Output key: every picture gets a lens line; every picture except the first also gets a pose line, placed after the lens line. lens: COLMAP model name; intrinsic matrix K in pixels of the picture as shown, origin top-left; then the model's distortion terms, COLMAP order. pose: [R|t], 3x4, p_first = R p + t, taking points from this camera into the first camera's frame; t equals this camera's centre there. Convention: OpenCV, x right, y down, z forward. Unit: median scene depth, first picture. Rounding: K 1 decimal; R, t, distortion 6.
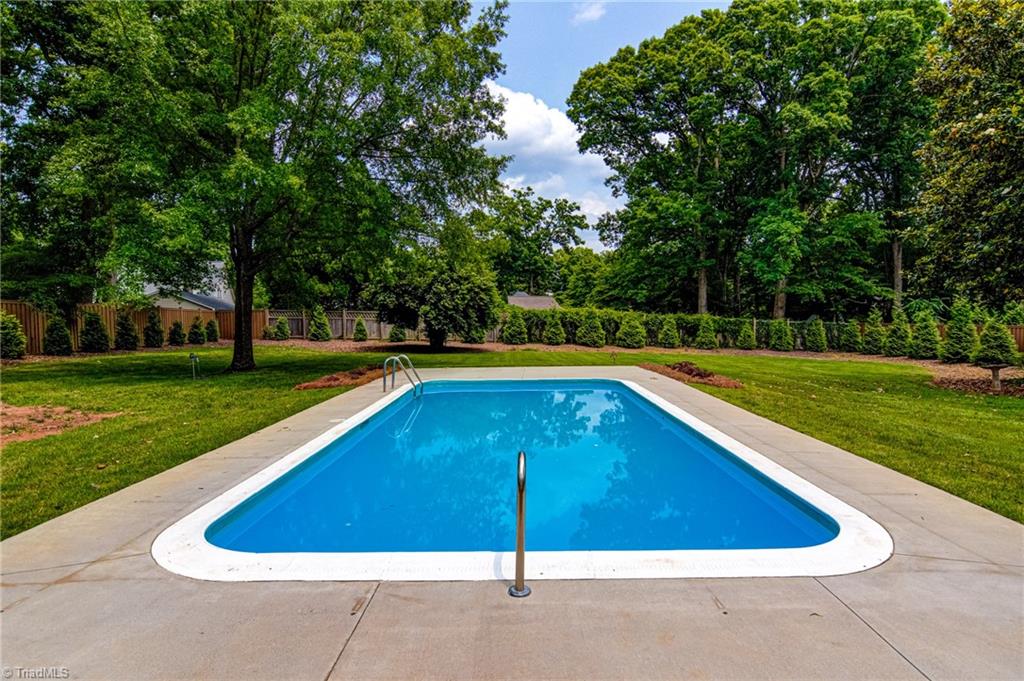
lens RADIAL K [[543.9, 0, 520.6], [0, 543.9, 336.8], [0, 0, 1]] dist [0.001912, -0.001484]
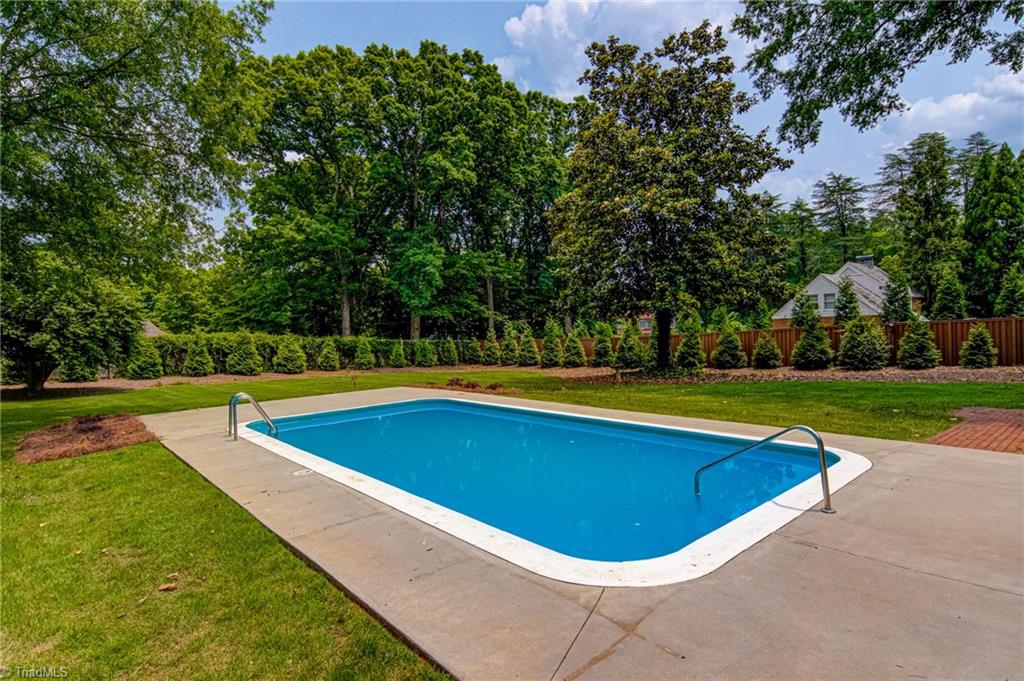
lens RADIAL K [[543.9, 0, 520.6], [0, 543.9, 336.8], [0, 0, 1]] dist [0.001912, -0.001484]
pose [[0.745508, -0.025050, 0.666026, -0.130423], [0.052217, 0.998417, -0.020897, -0.002713], [-0.664448, 0.050357, 0.745636, 0.021943]]
